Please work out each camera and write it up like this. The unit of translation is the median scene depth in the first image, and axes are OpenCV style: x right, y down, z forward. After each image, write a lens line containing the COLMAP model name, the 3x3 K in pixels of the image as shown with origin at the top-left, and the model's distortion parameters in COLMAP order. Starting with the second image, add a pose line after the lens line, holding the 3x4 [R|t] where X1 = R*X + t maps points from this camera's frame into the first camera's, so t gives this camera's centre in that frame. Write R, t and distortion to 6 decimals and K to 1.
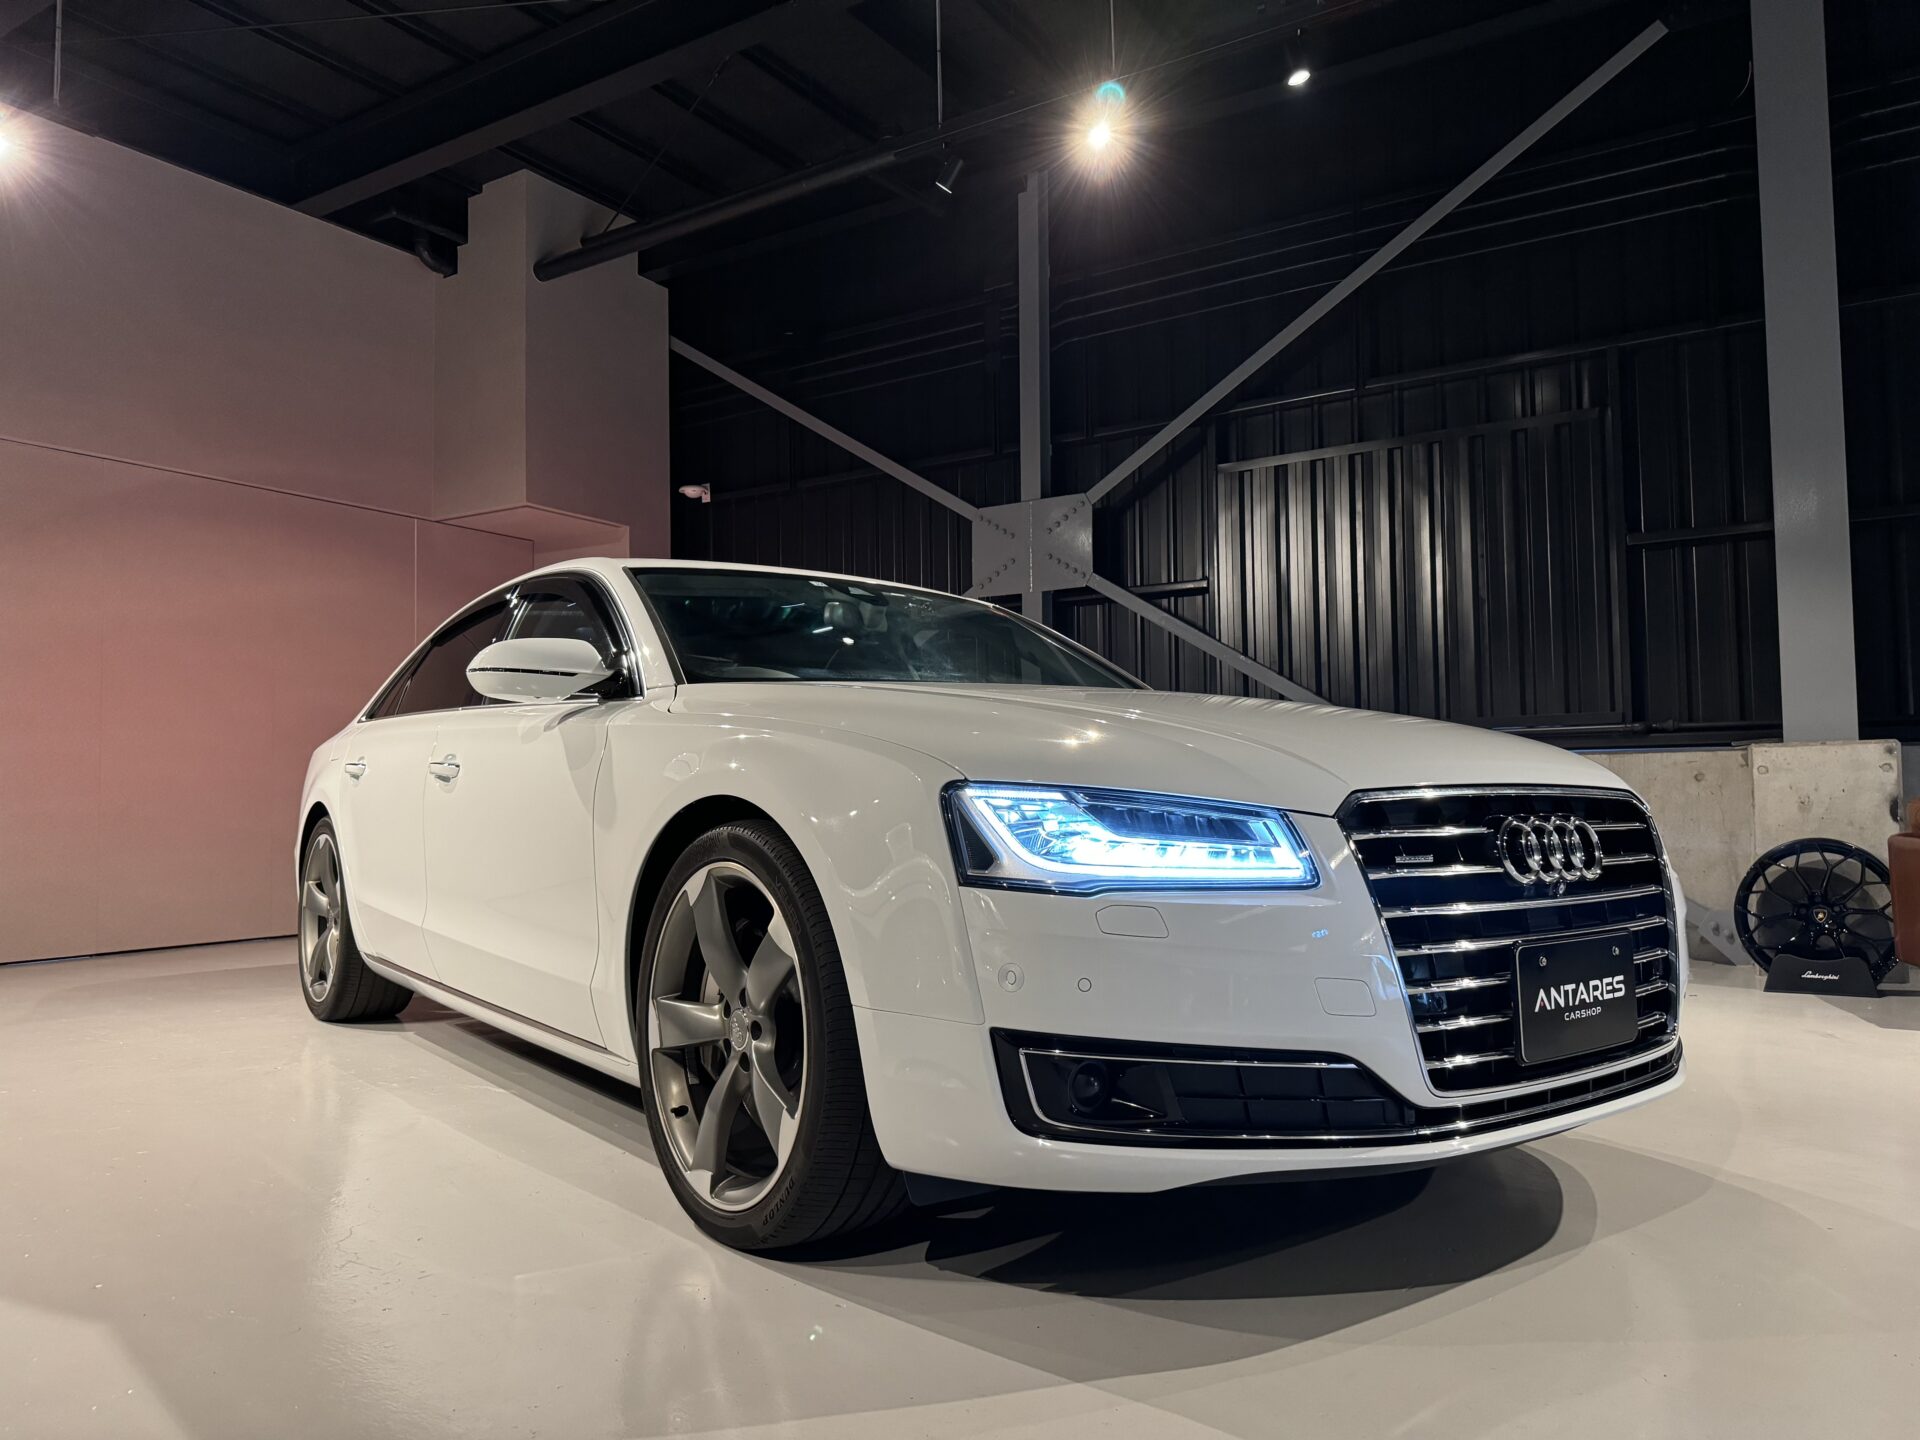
lens RADIAL K [[1353.2, 0, 960.0], [0, 1353.2, 720.0], [0, 0, 1]] dist [0.101430, -0.166866]
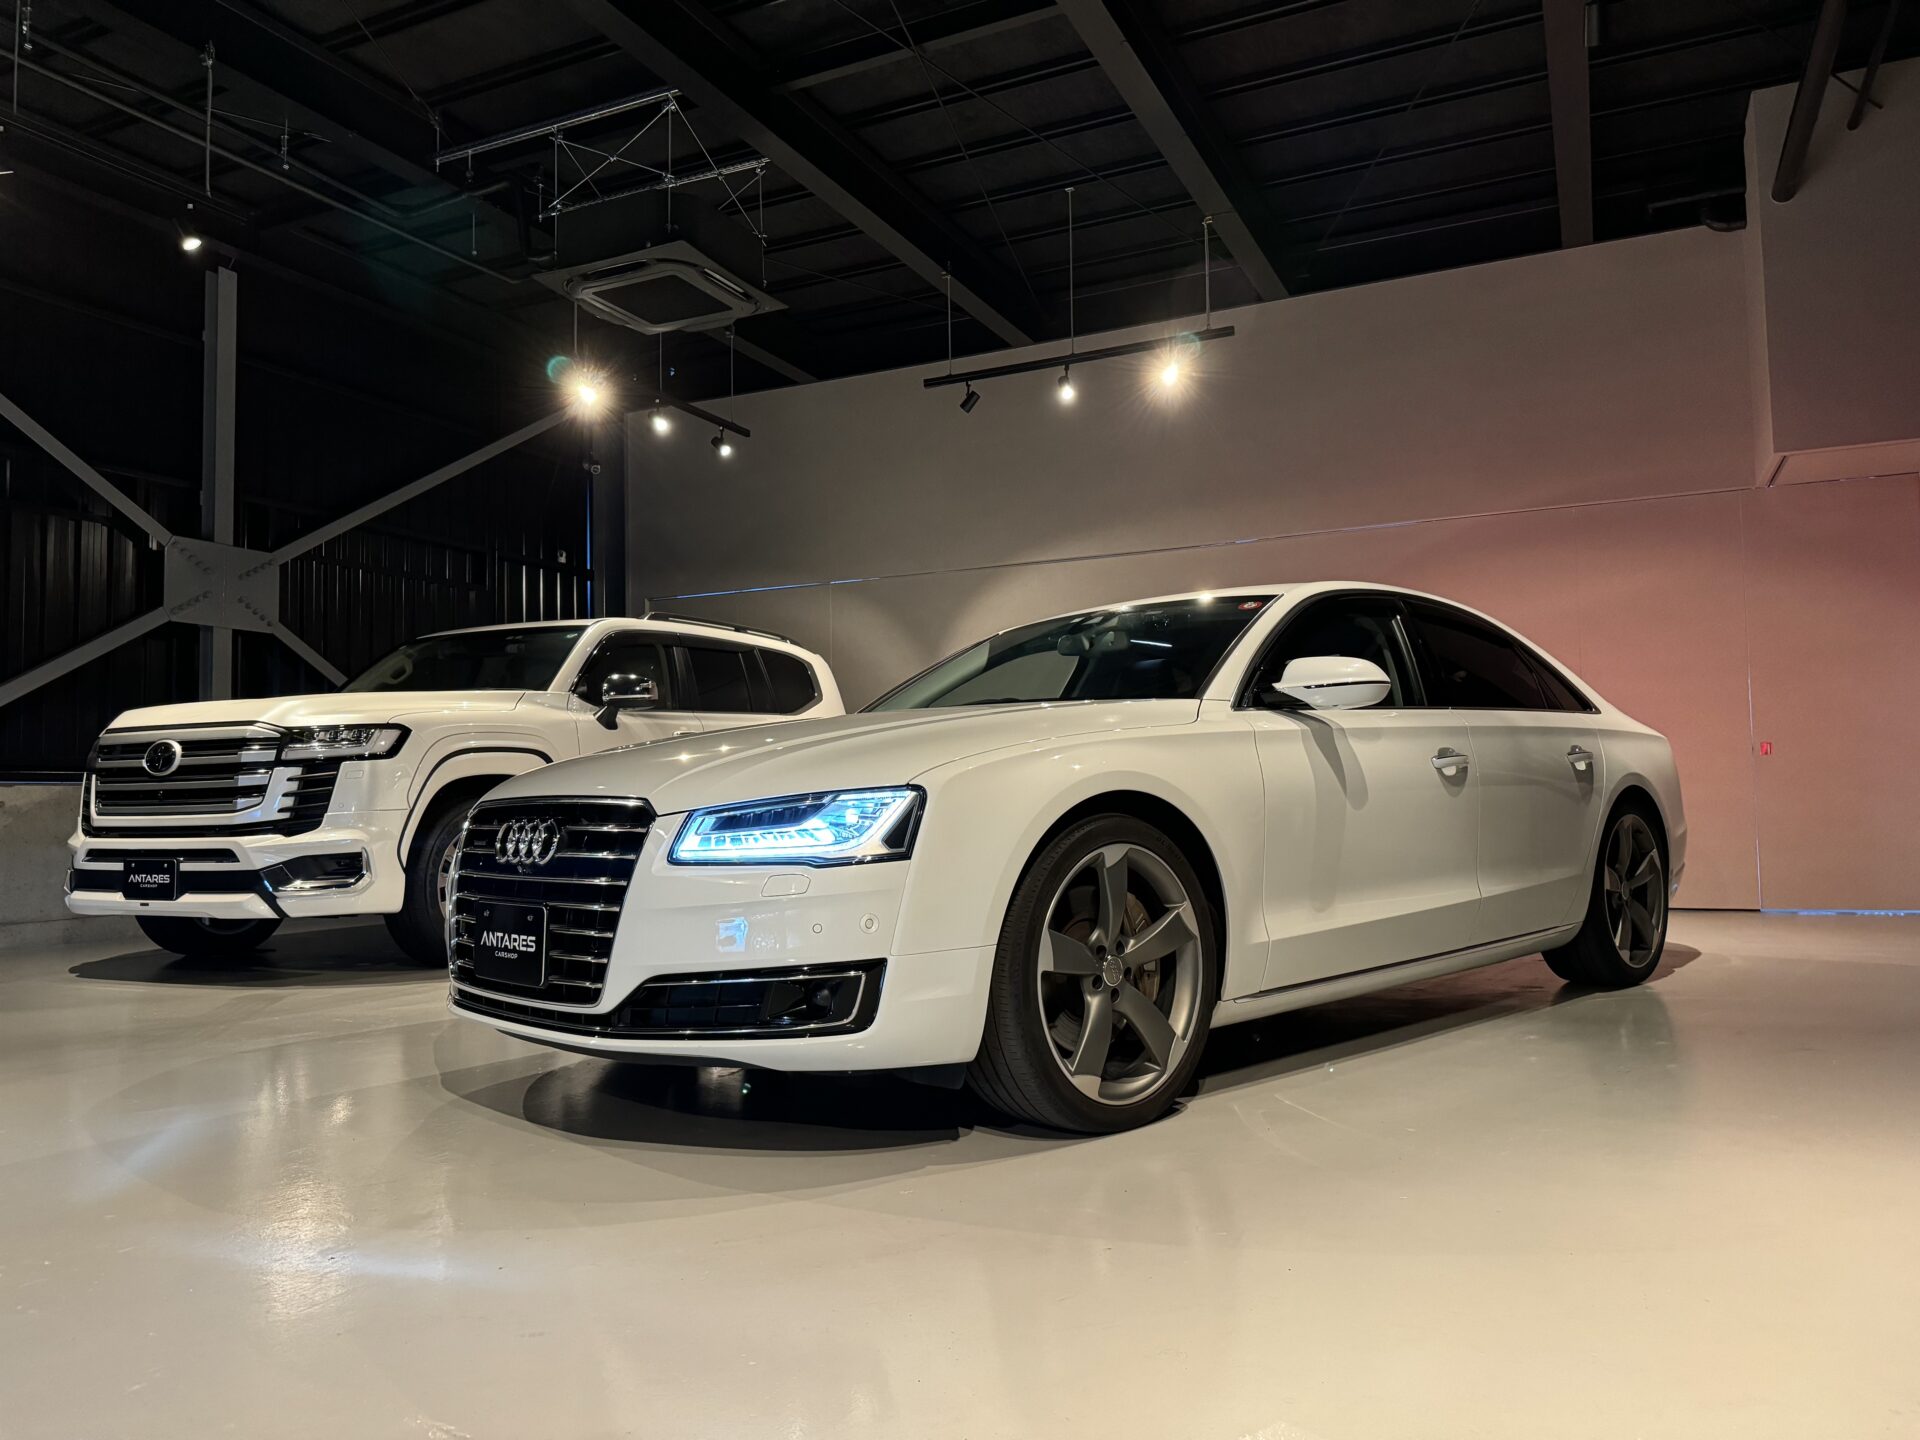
lens RADIAL K [[1379.2, 0, 956.7], [0, 1379.2, 720.0], [0, 0, 1]] dist [0.081864, -0.109481]
pose [[0.109646, -0.055975, -0.992393, 1.953952], [0.073167, 0.996159, -0.048104, 0.071068], [0.991274, -0.067336, 0.113320, 1.305449]]
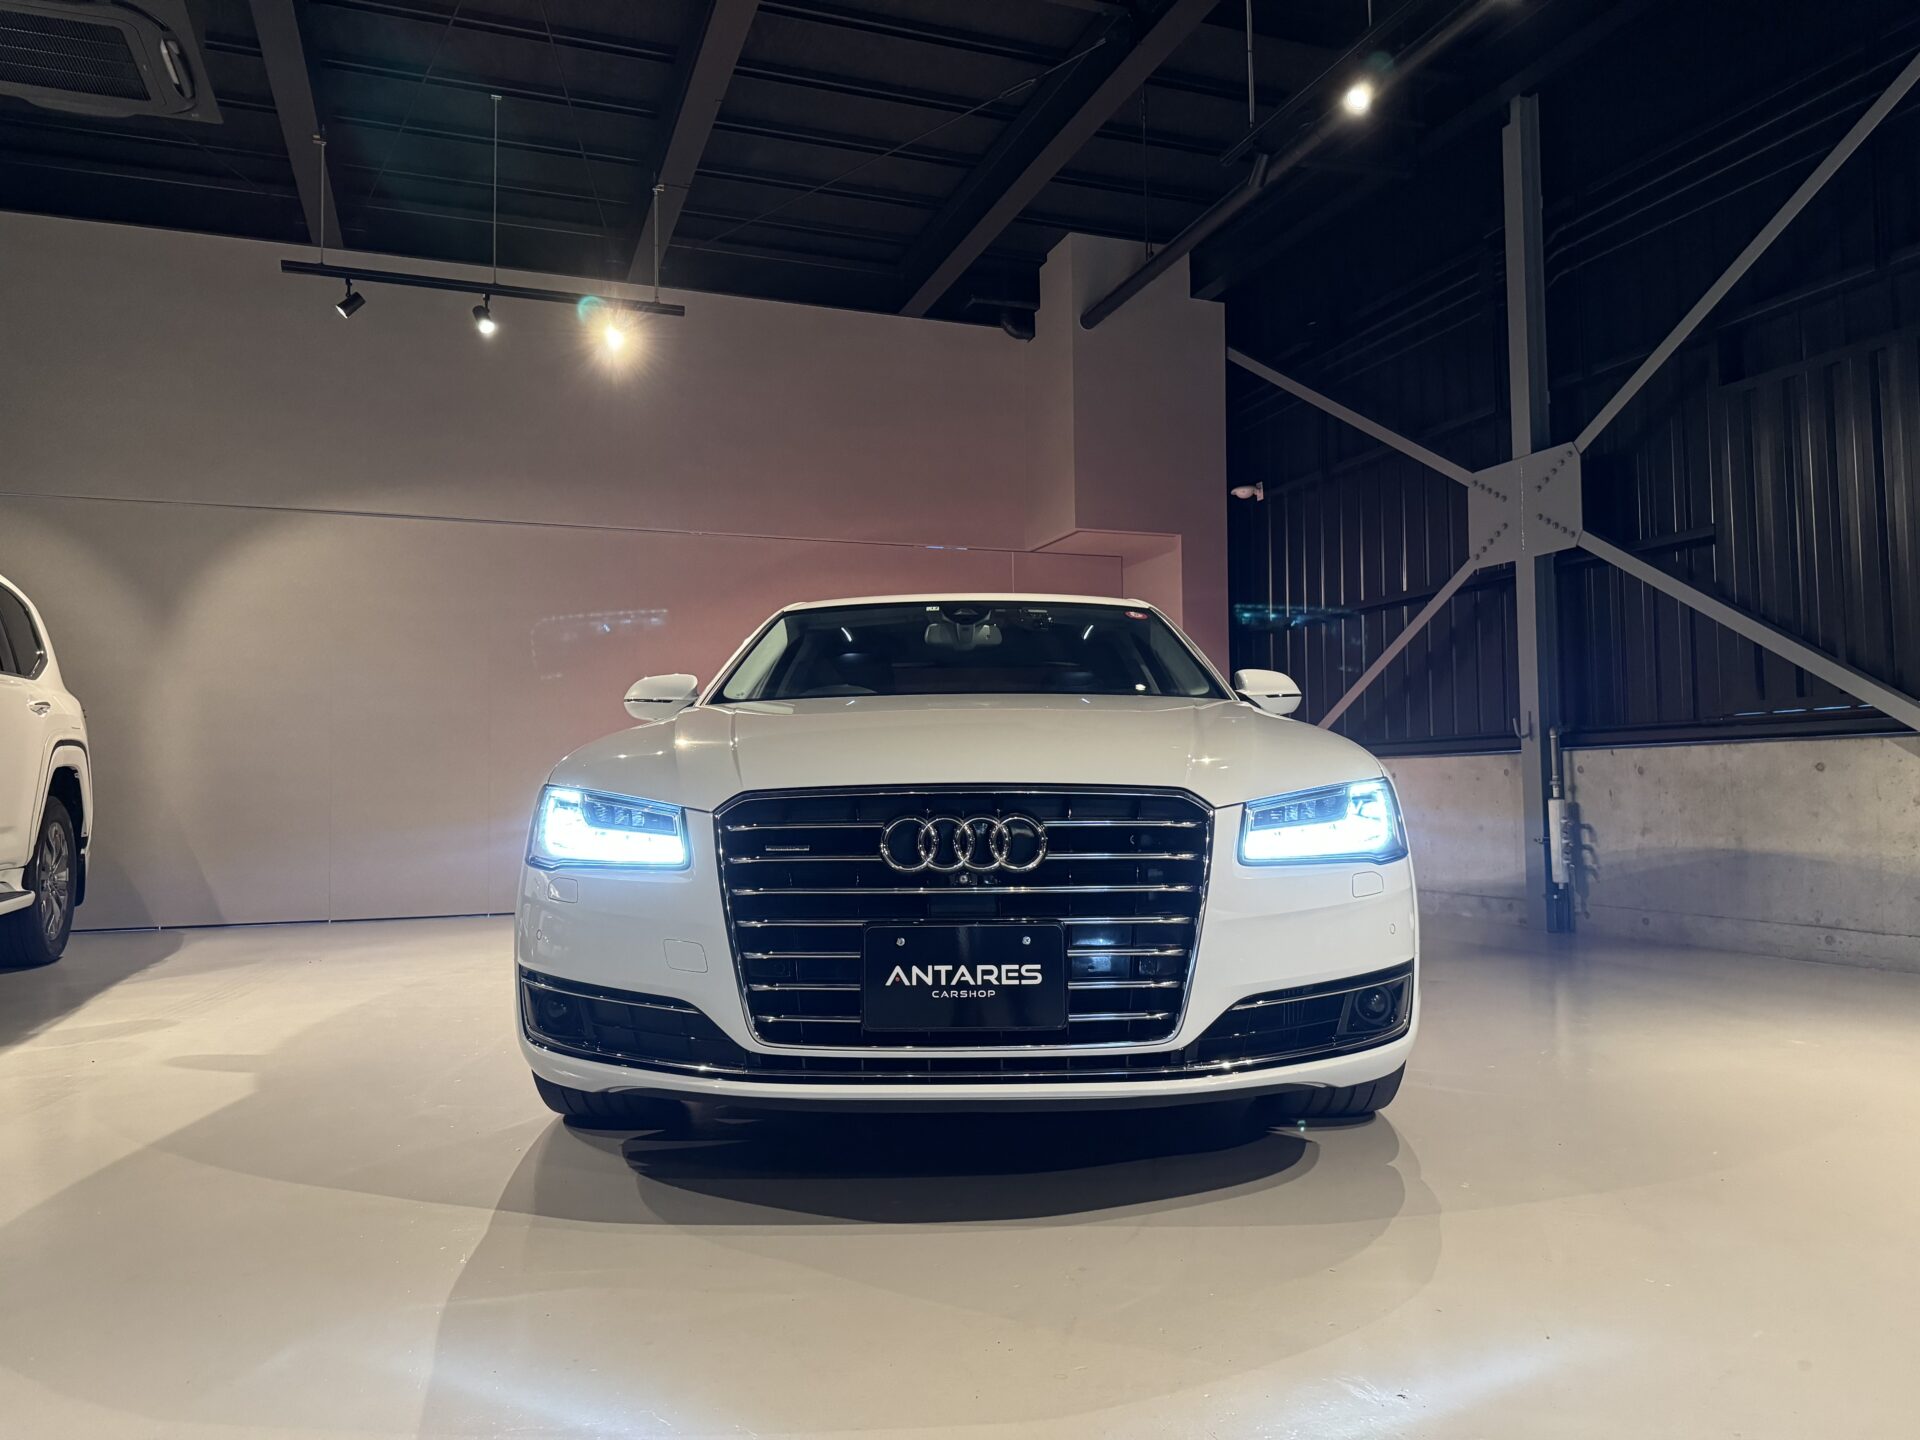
lens RADIAL K [[1353.2, 0, 960.0], [0, 1353.2, 720.0], [0, 0, 1]] dist [0.101430, -0.166866]
pose [[0.788179, -0.031940, -0.614617, 1.104086], [0.039647, 0.999213, -0.001083, -0.001544], [0.614168, -0.023514, 0.788825, 0.154940]]
